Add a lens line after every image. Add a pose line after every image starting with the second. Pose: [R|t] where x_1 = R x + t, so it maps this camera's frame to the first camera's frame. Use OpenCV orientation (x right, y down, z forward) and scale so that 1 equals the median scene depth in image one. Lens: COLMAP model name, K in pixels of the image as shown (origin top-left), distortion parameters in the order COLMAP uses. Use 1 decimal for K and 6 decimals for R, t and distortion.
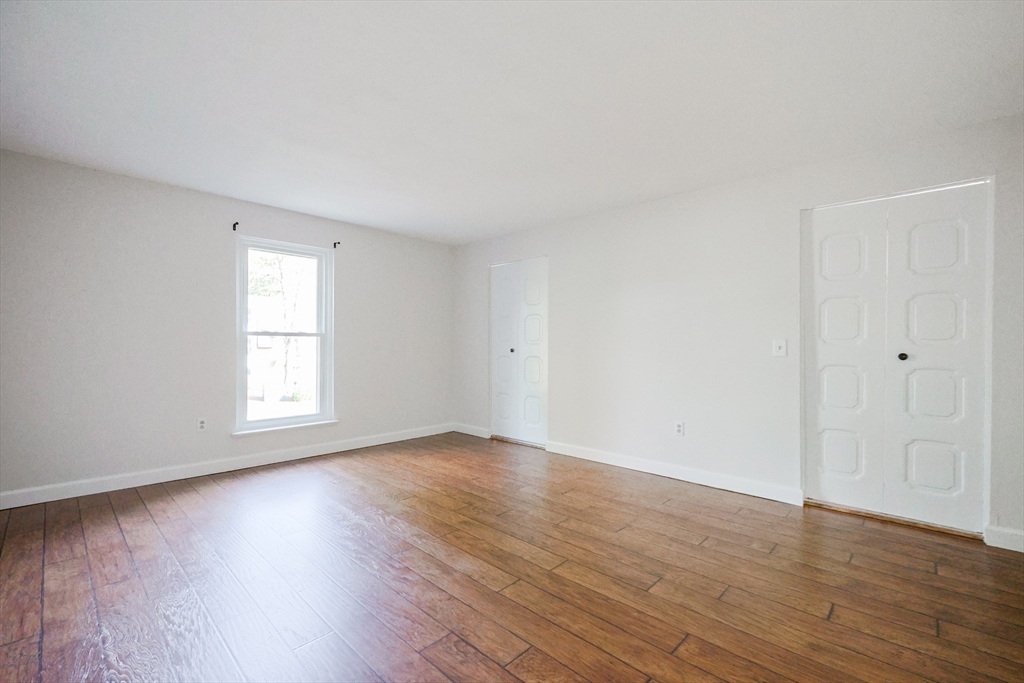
lens RADIAL K [[440.4, 0, 514.4], [0, 440.4, 342.5], [0, 0, 1]] dist [0.001427, 0.000224]
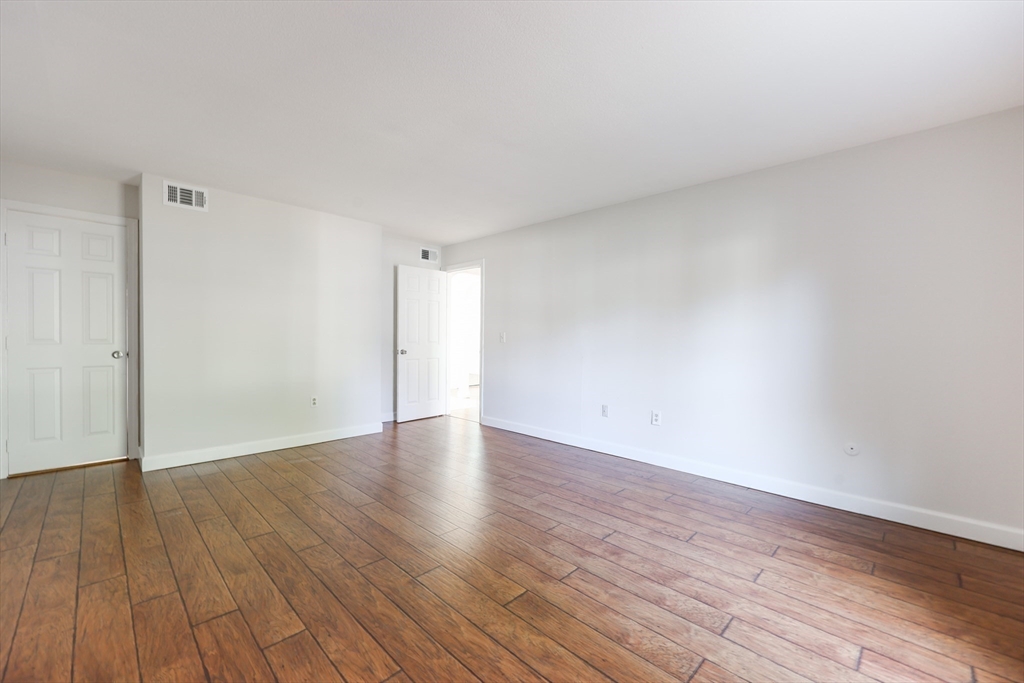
lens RADIAL K [[440.4, 0, 509.8], [0, 440.4, 339.1], [0, 0, 1]] dist [0.001427, 0.000224]
pose [[-0.999242, -0.012610, 0.036838, -0.330740], [-0.012297, 0.999886, 0.008705, -0.001677], [-0.036944, 0.008245, -0.999283, 2.075478]]
